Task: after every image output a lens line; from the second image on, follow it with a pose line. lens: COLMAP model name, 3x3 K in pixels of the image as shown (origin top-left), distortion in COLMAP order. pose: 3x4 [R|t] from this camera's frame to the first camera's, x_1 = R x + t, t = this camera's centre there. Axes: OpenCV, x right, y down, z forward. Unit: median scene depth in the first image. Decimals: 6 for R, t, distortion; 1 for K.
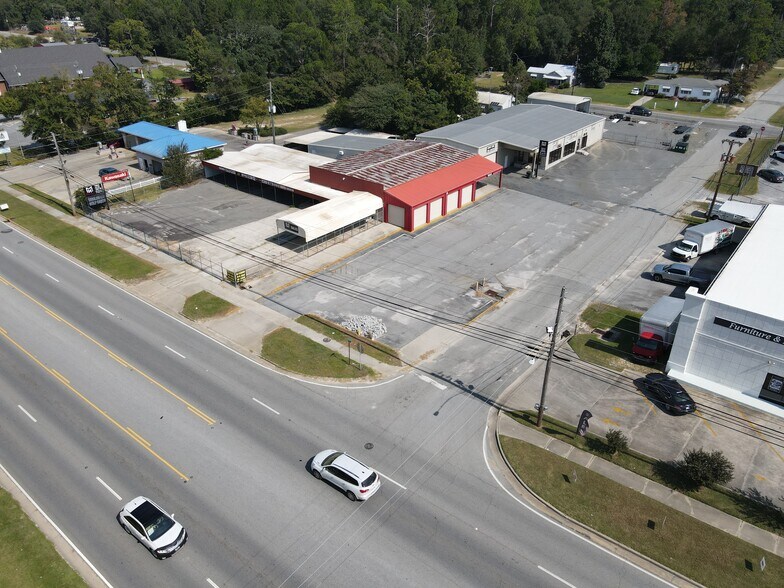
lens RADIAL K [[569.4, 0, 392.2], [0, 569.4, 290.9], [0, 0, 1]] dist [0.006642, 0.012924]
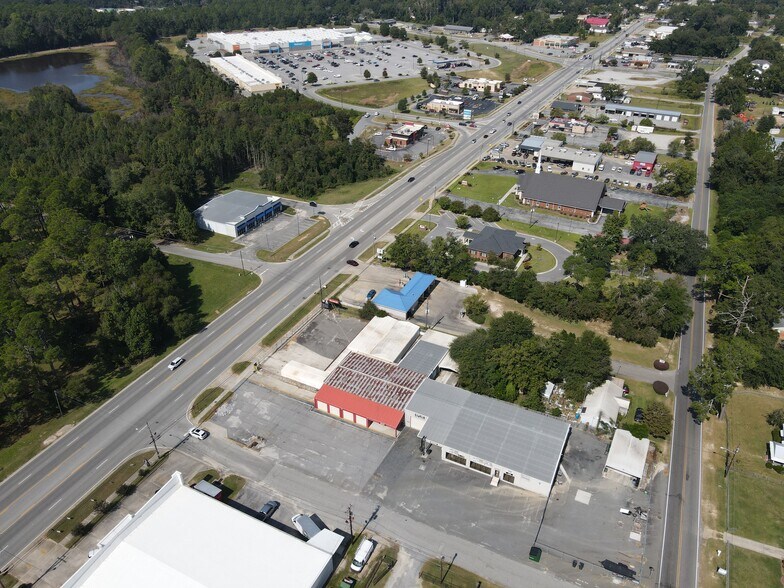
lens RADIAL K [[569.4, 0, 389.9], [0, 569.4, 295.6], [0, 0, 1]] dist [0.006642, 0.012924]
pose [[0.221002, 0.520219, -0.824943, 1.438578], [-0.461104, 0.801082, 0.381642, -1.222865], [0.859384, 0.296041, 0.416915, 0.284248]]
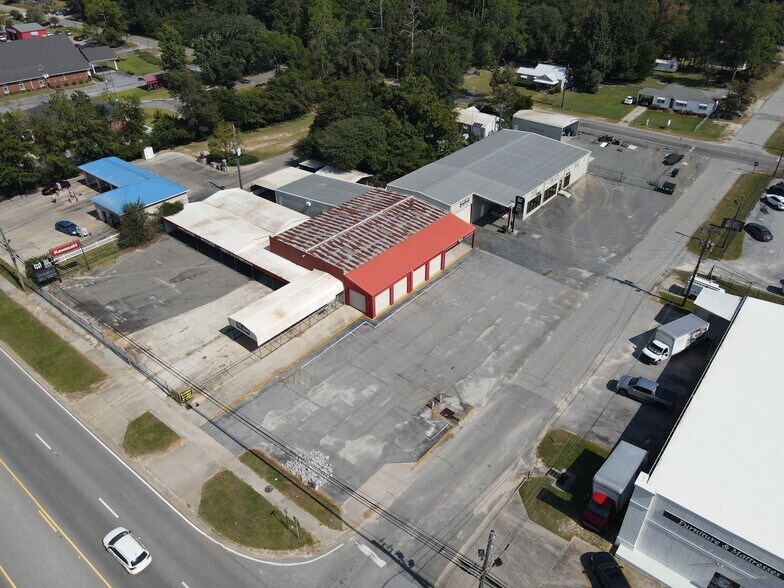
lens RADIAL K [[569.4, 0, 392.3], [0, 569.4, 289.4], [0, 0, 1]] dist [0.006642, 0.012924]
pose [[0.999990, -0.002256, -0.003970, 0.067459], [0.002592, 0.996215, 0.086886, -0.227624], [0.003759, -0.086895, 0.996210, 0.049393]]
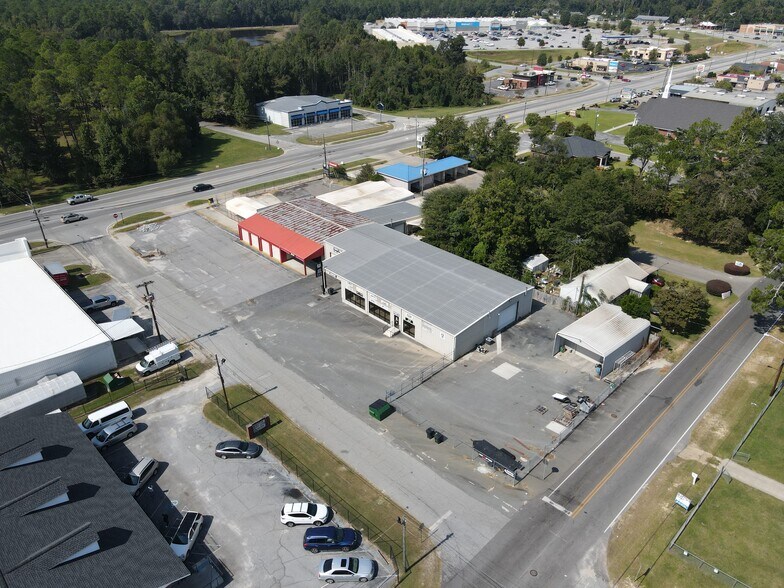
lens RADIAL K [[569.4, 0, 387.5], [0, 569.4, 294.9], [0, 0, 1]] dist [0.006642, 0.012924]
pose [[-0.124199, 0.481622, -0.867534, 1.375470], [-0.471607, 0.740586, 0.478663, -0.906094], [0.873018, 0.468585, 0.135156, 1.171072]]
